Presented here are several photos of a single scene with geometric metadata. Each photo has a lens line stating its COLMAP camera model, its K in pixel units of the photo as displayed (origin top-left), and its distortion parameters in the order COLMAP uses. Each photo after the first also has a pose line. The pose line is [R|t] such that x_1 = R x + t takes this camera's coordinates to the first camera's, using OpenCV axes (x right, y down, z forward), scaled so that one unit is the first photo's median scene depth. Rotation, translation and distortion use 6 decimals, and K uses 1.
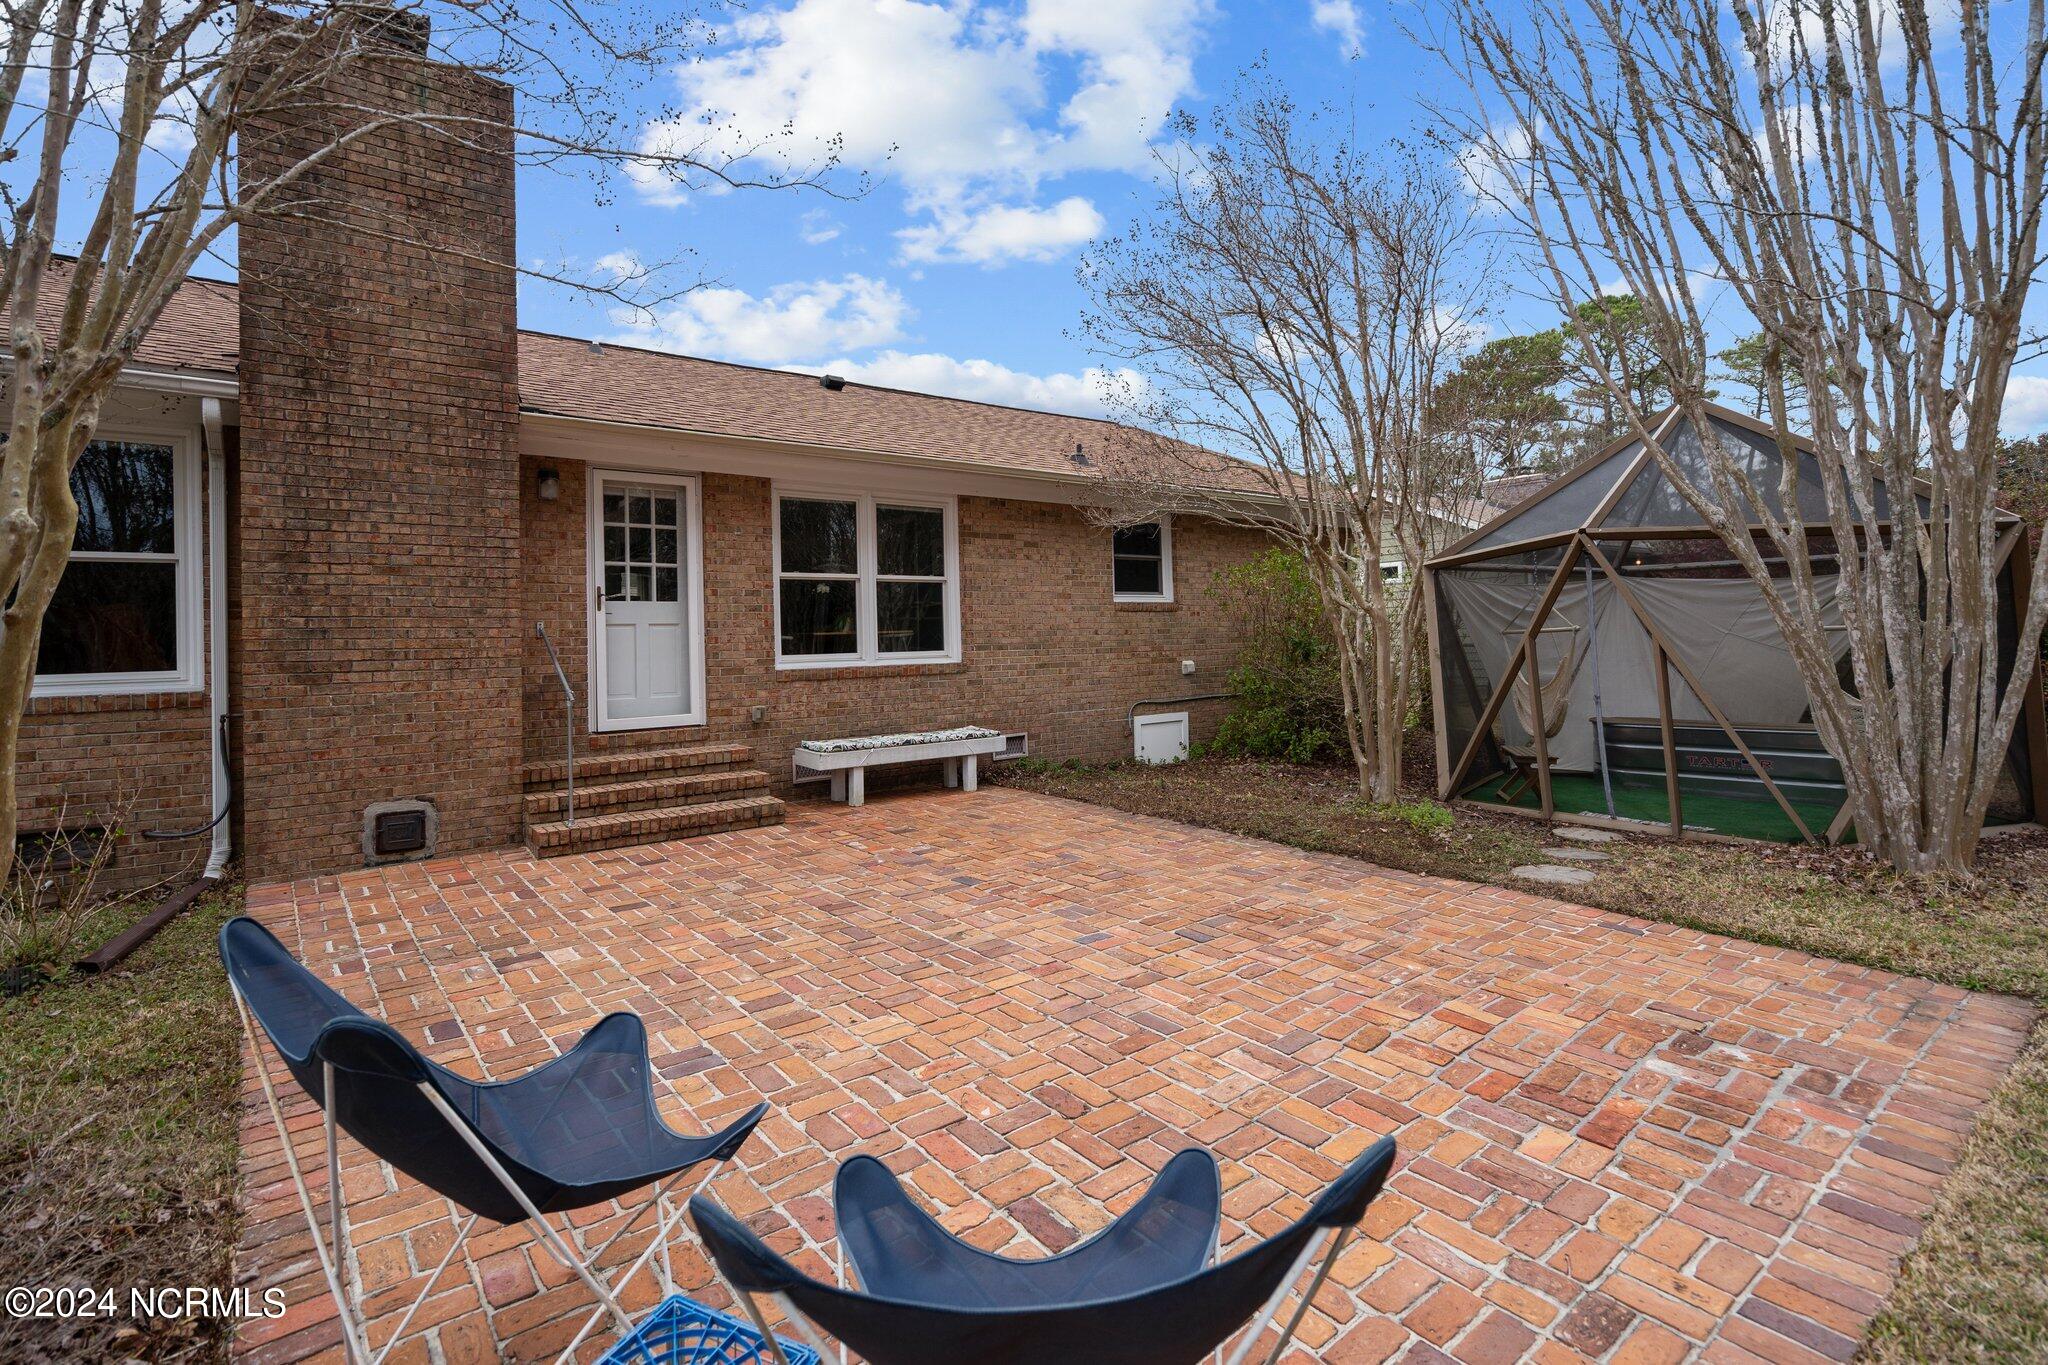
lens RADIAL K [[975.6, 0, 1026.8], [0, 975.6, 628.2], [0, 0, 1]] dist [-0.004843, 0.000751]
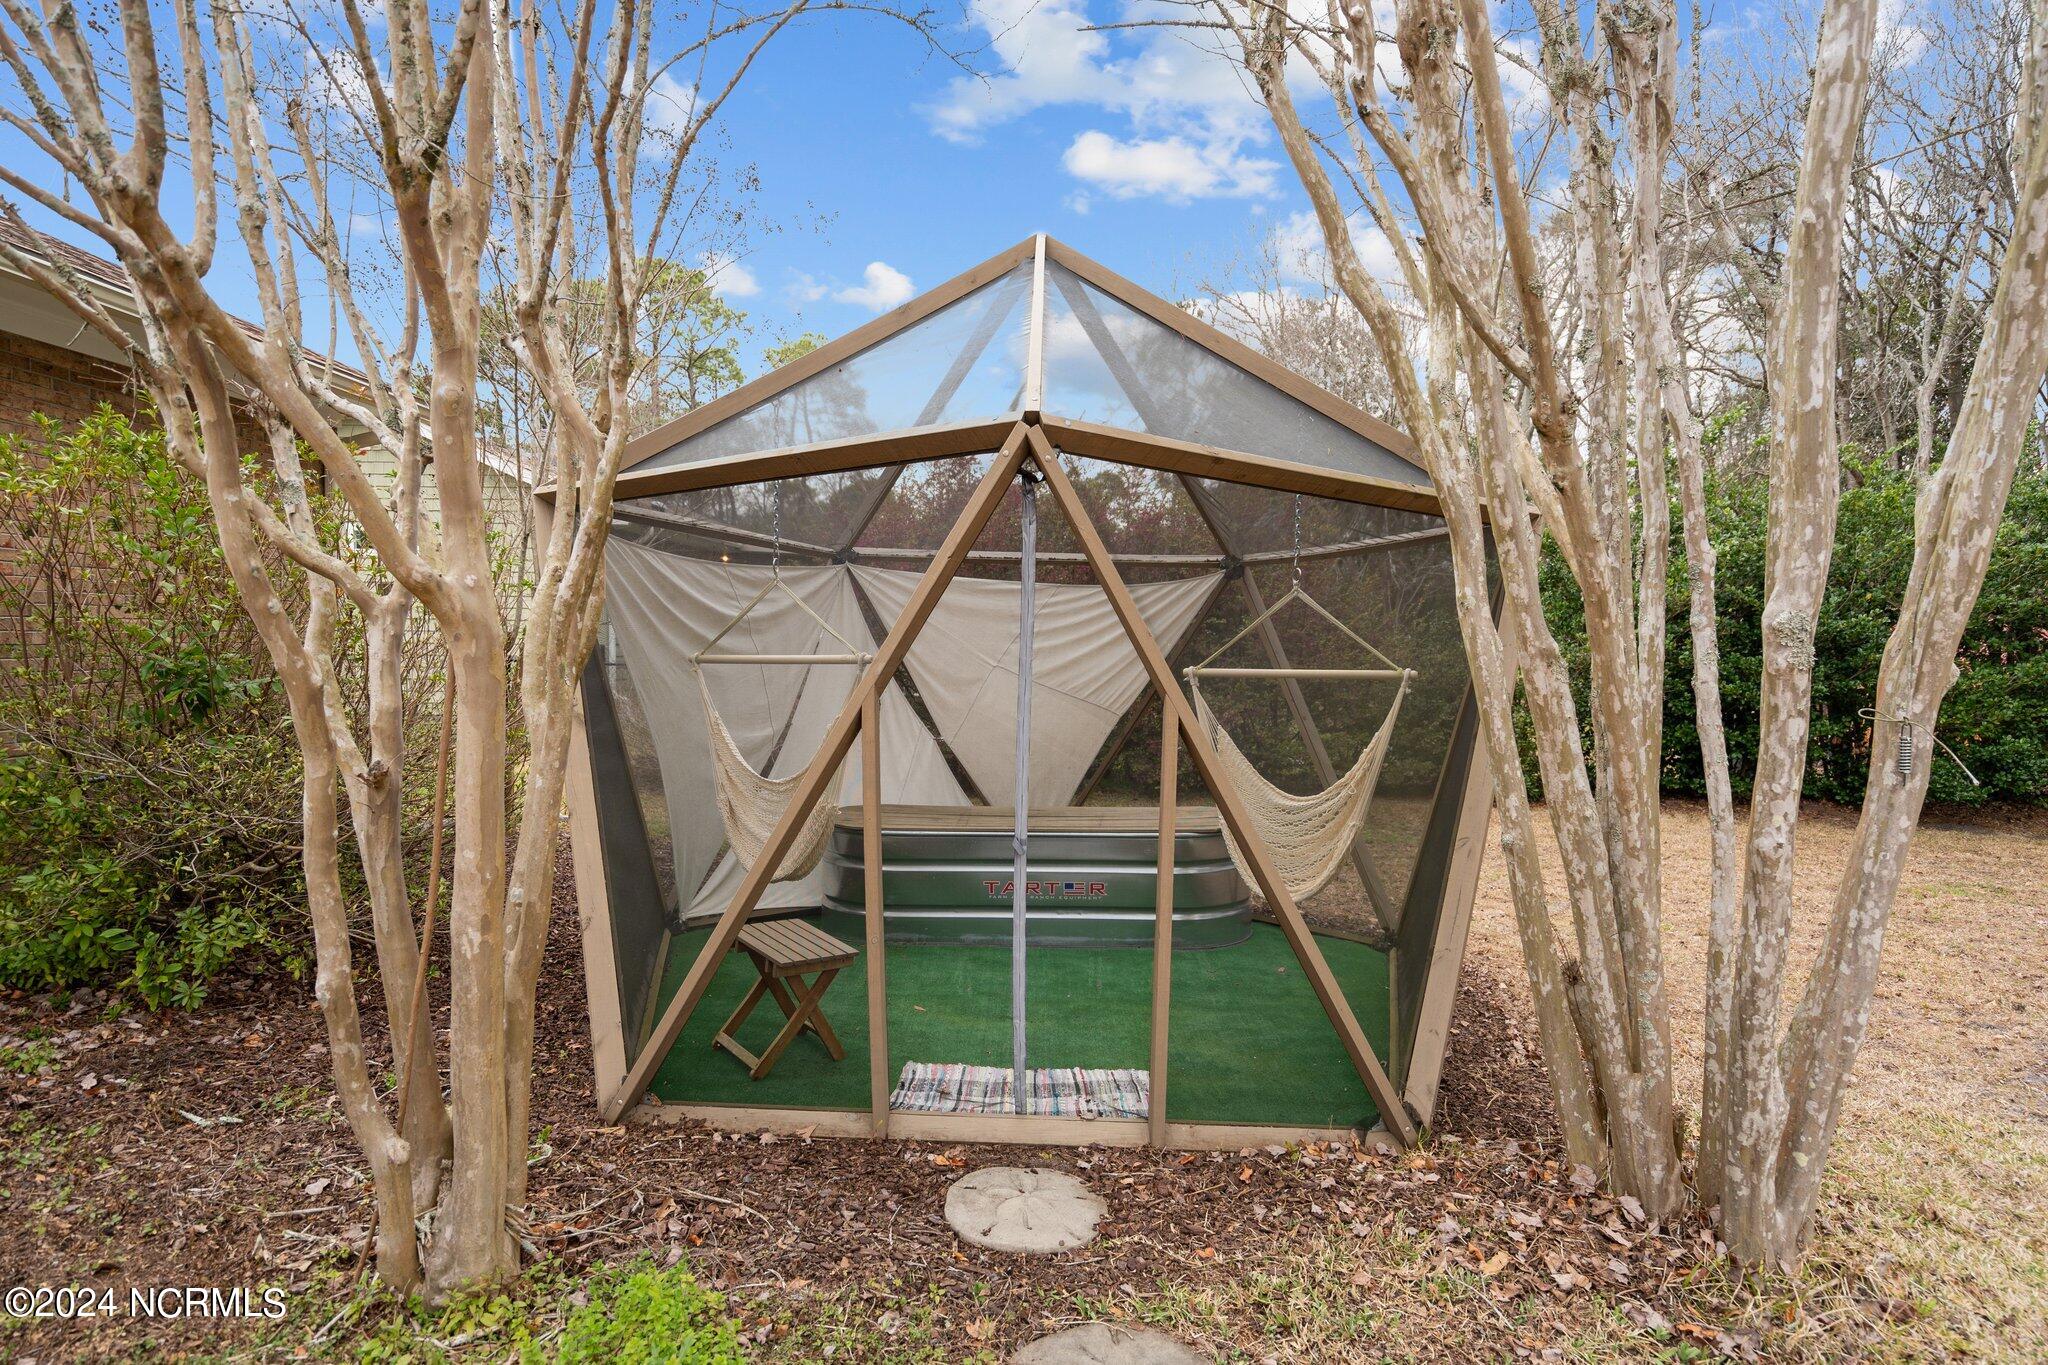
lens RADIAL K [[1084.0, 0, 1029.1], [0, 1084.0, 680.4], [0, 0, 1]] dist [-0.001830, -0.000465]
pose [[0.622123, -0.003113, 0.782913, 0.213797], [-0.036182, 0.998809, 0.032722, -0.009230], [-0.782083, -0.048685, 0.621270, 0.661882]]
